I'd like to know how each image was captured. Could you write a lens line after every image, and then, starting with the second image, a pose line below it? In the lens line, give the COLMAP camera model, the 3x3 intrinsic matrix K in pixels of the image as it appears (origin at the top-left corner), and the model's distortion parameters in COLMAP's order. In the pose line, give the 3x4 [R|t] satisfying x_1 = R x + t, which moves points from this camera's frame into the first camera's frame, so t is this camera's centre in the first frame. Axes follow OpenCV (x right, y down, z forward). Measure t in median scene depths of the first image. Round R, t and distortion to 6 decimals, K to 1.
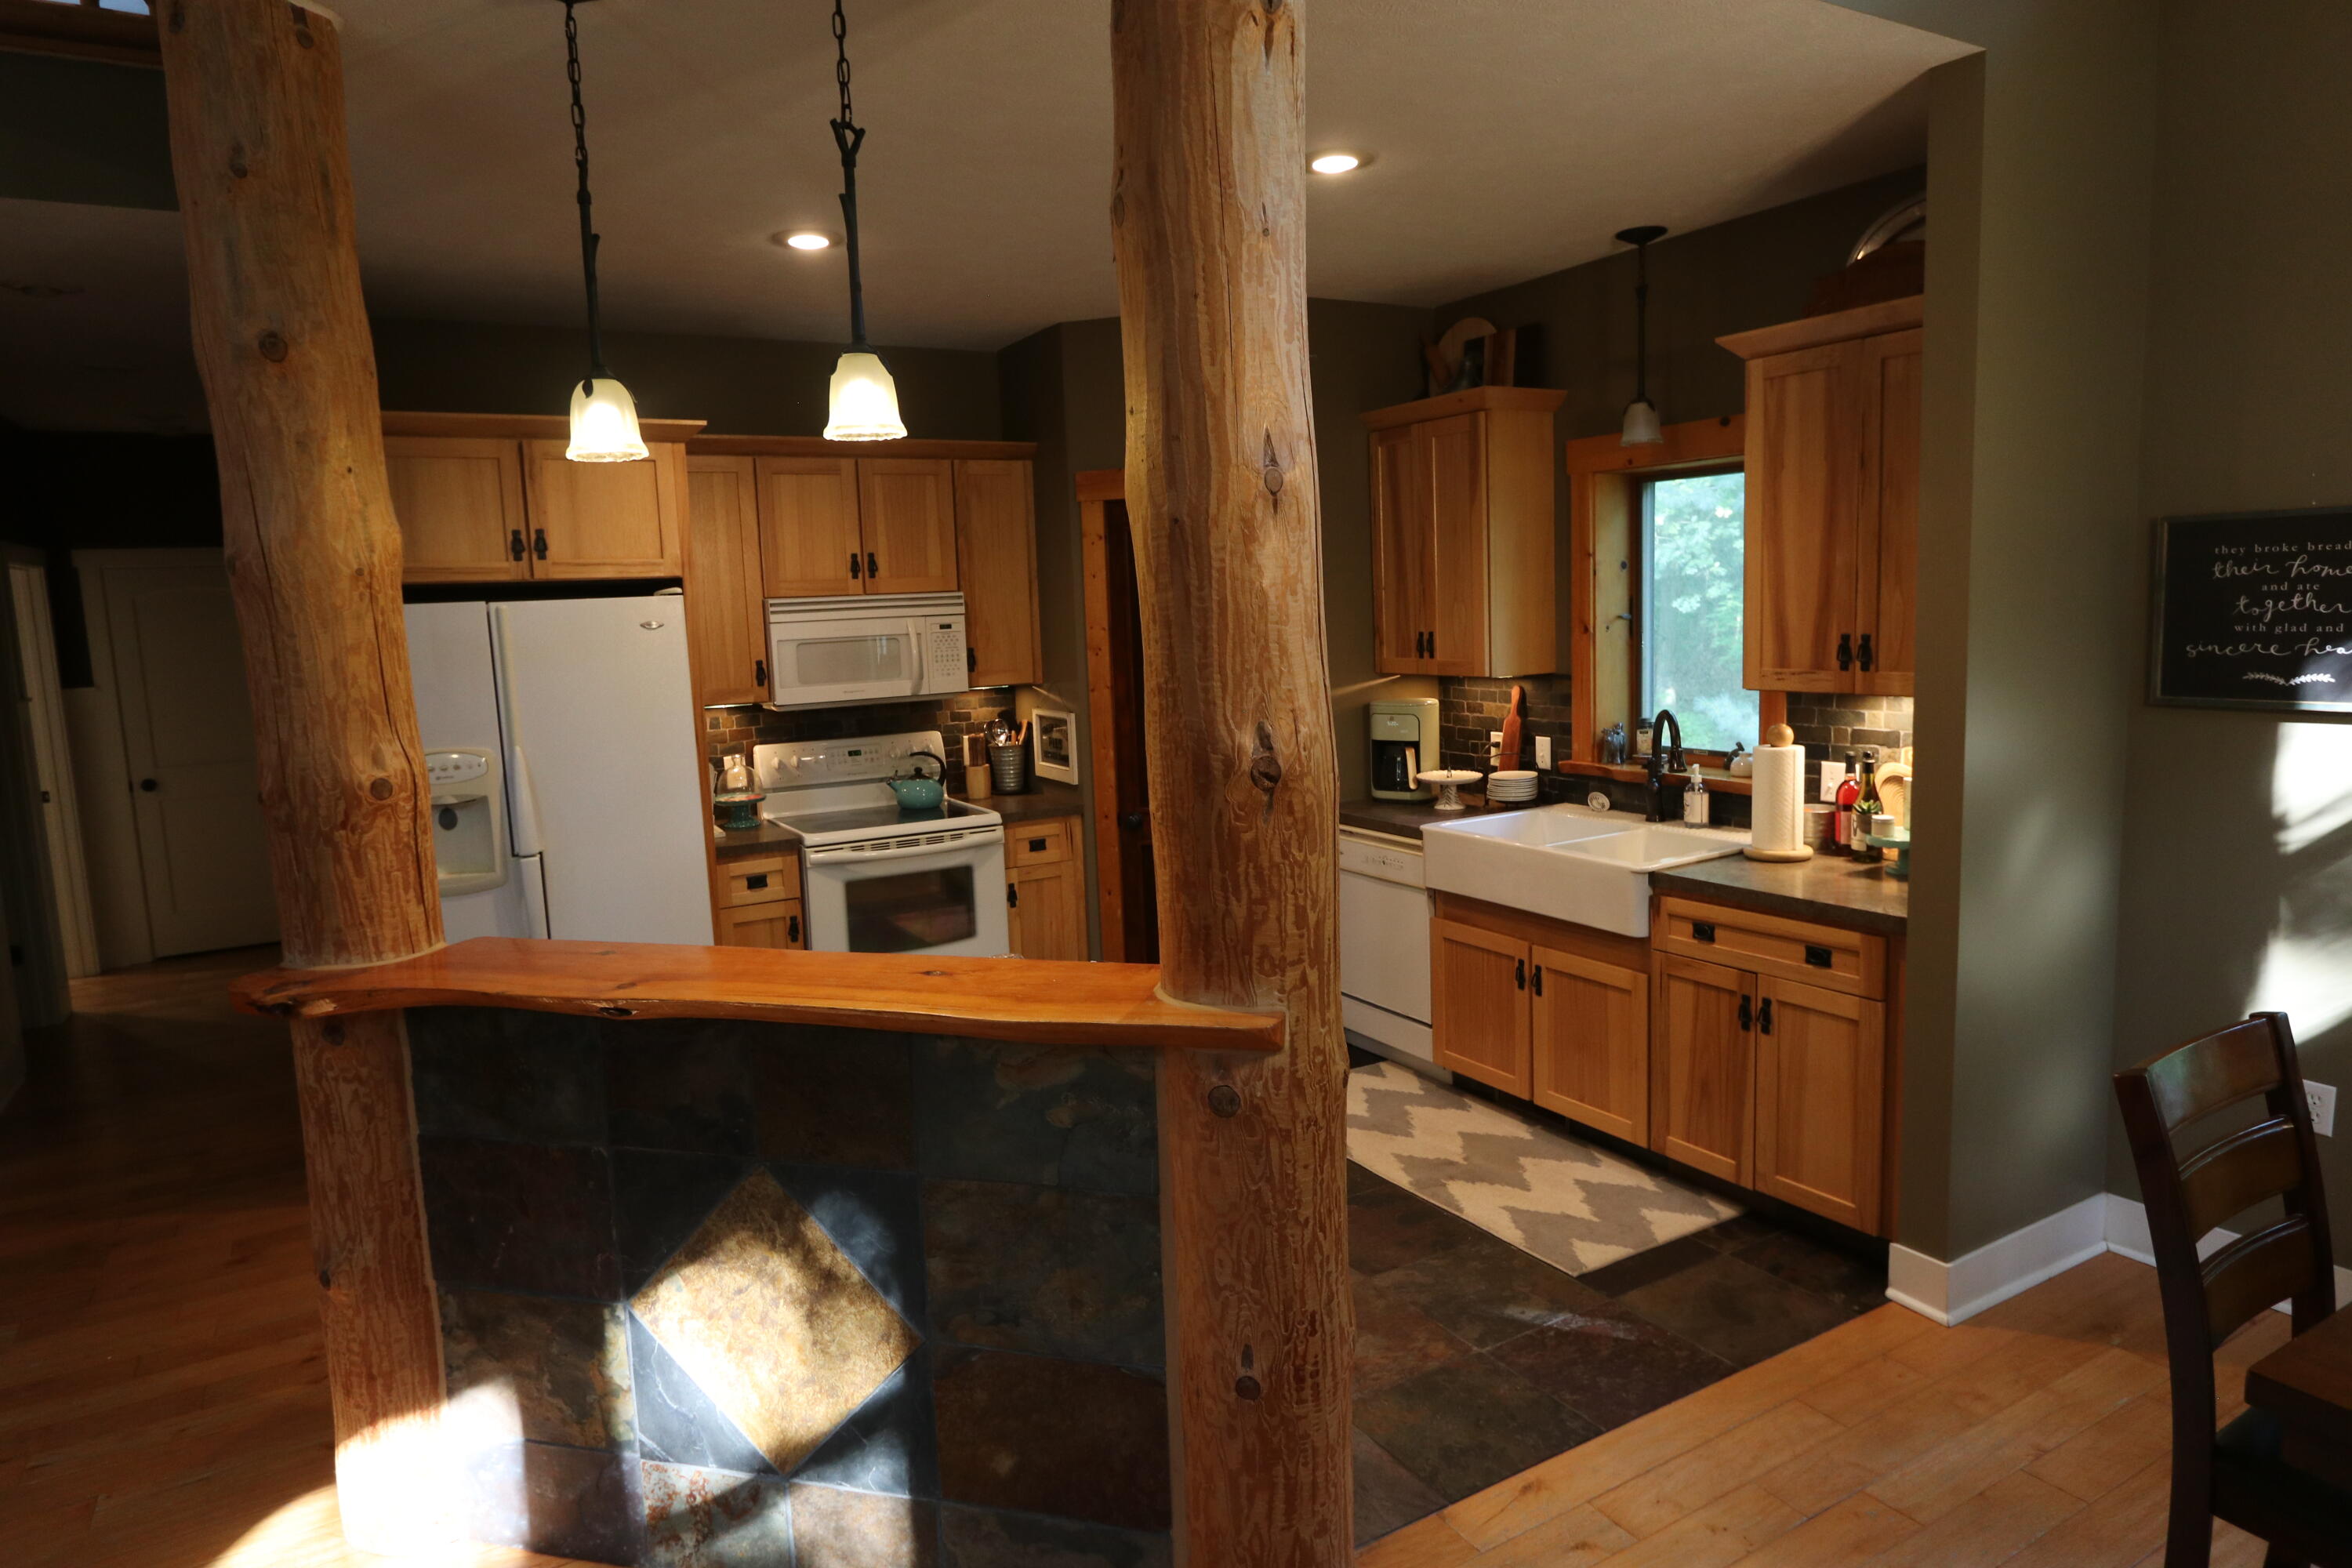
lens RADIAL K [[1431.8, 0, 1176.0], [0, 1431.8, 784.0], [0, 0, 1]] dist [-0.019413, 0.018528]
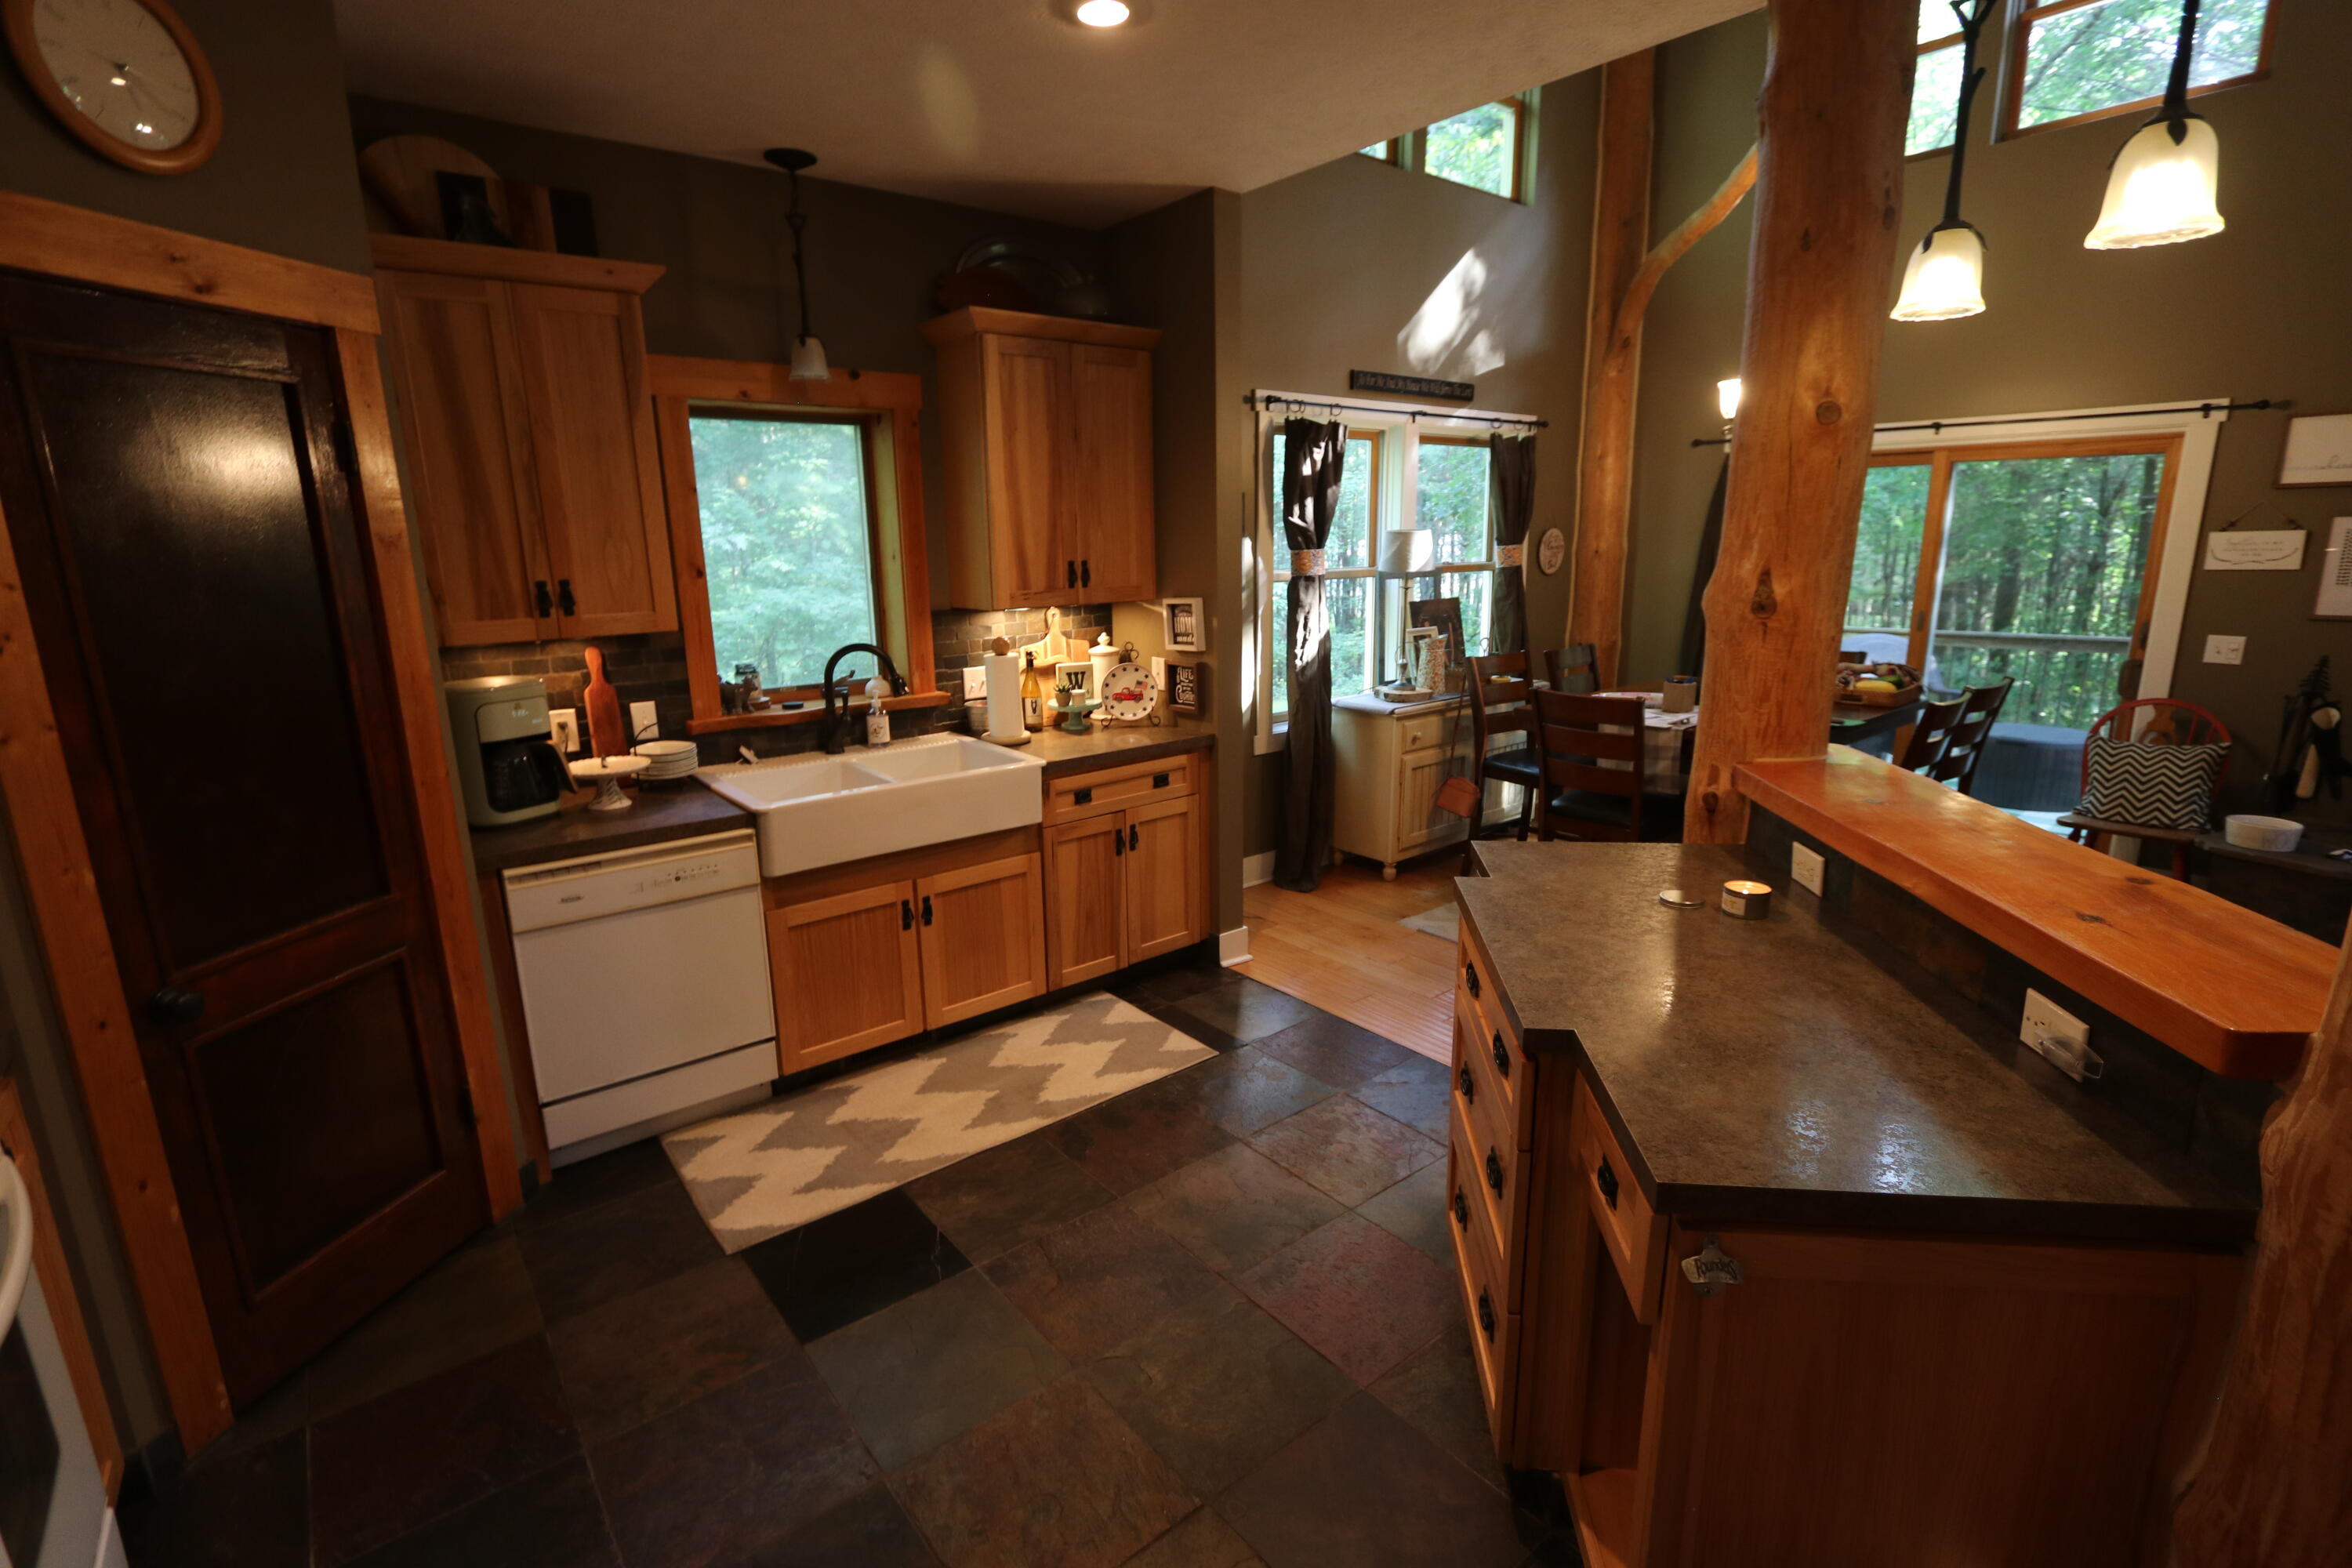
lens RADIAL K [[1082.3, 0, 1176.0], [0, 1082.3, 784.0], [0, 0, 1]] dist [-0.003132, 0.000487]
pose [[-0.154632, -0.181477, 0.971162, -0.543380], [0.153197, 0.966691, 0.205035, -0.087129], [-0.976022, 0.180484, -0.121680, 0.964836]]
